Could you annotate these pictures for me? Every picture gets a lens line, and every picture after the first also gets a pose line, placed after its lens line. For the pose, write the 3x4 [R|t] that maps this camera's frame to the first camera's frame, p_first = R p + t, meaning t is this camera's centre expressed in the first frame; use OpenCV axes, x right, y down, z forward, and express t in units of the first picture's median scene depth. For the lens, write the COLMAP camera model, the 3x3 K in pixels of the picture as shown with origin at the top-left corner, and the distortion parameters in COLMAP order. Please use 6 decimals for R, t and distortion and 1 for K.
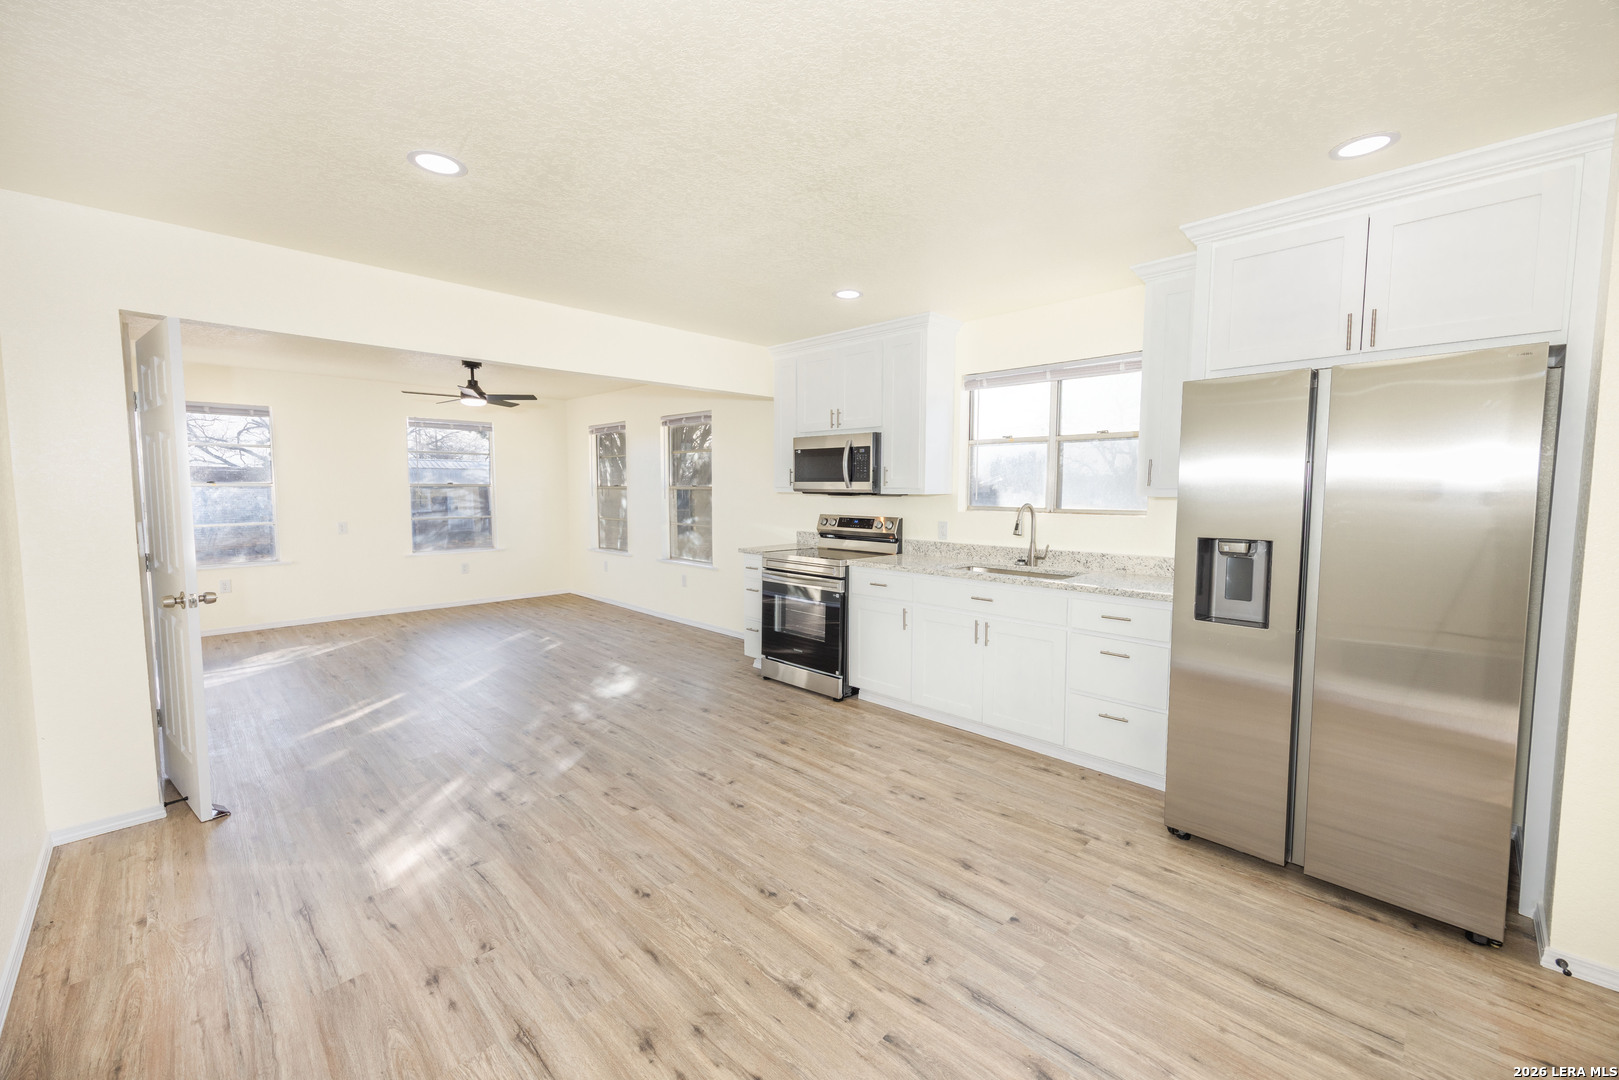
lens RADIAL K [[663.2, 0, 809.5], [0, 663.2, 540.0], [0, 0, 1]] dist [0.000586, -0.000078]
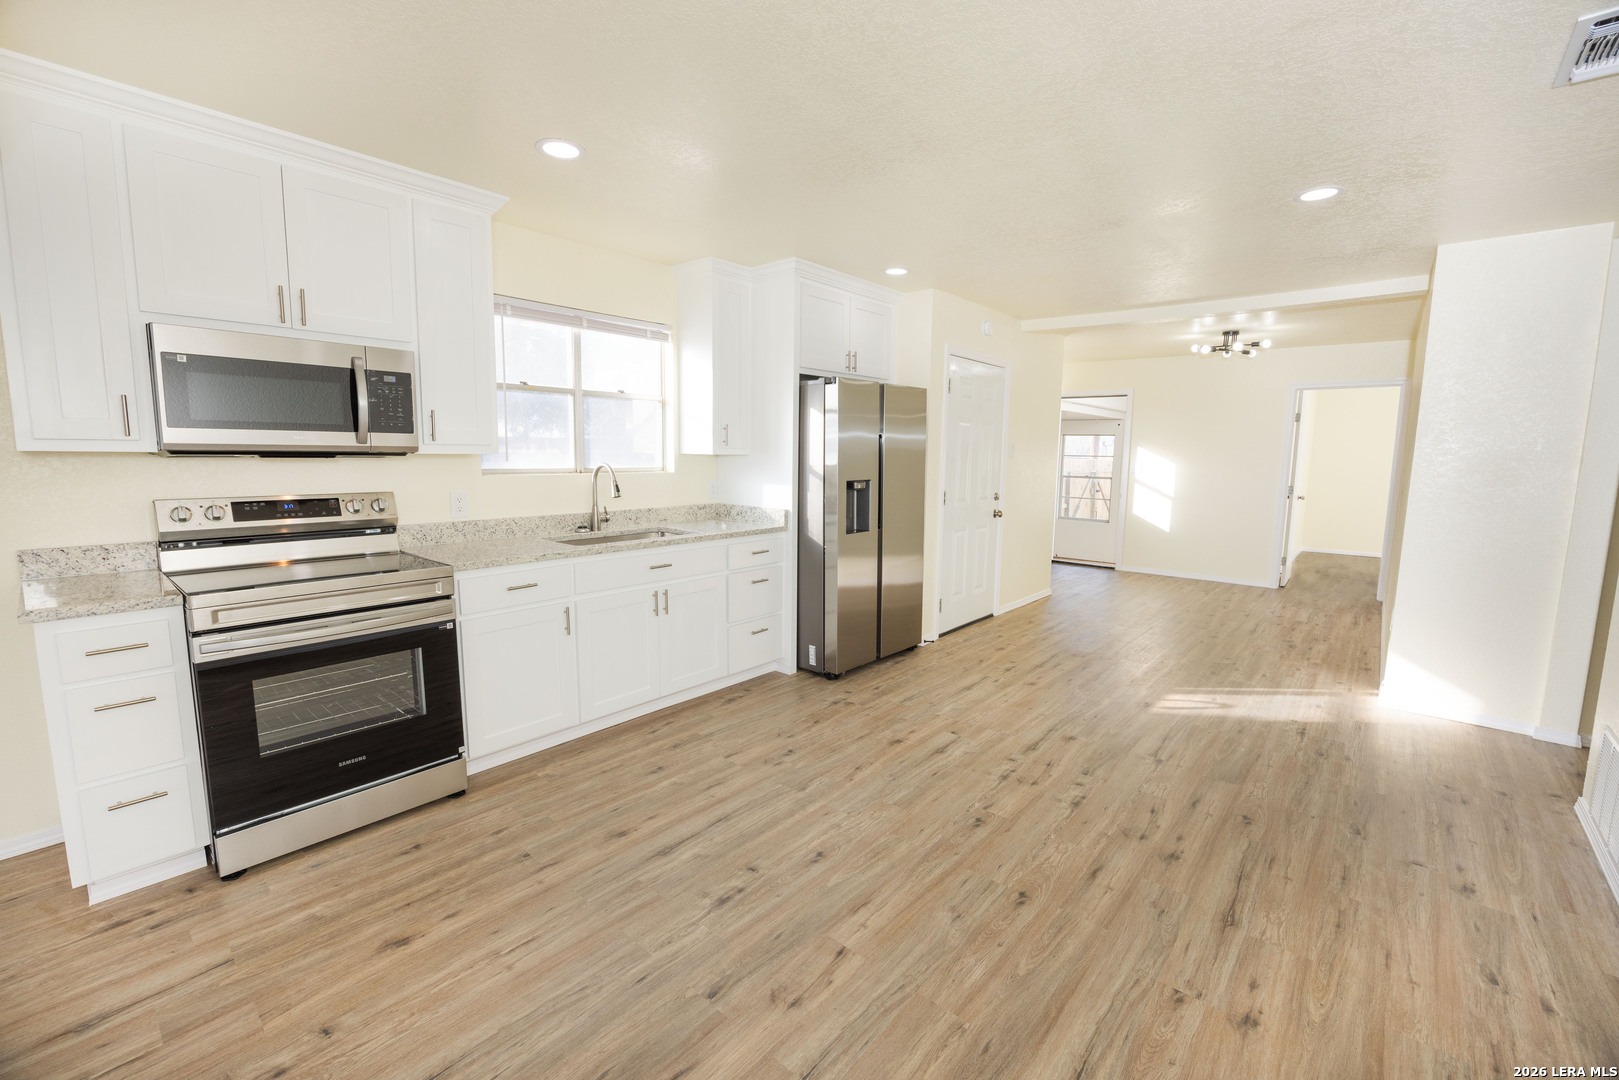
lens RADIAL K [[695.5, 0, 809.5], [0, 695.5, 540.0], [0, 0, 1]] dist [-0.012064, 0.000080]
pose [[-0.105895, -0.130445, 0.985784, -0.889229], [0.065355, 0.988302, 0.137799, -0.084954], [-0.992227, 0.079018, -0.096131, 1.088664]]
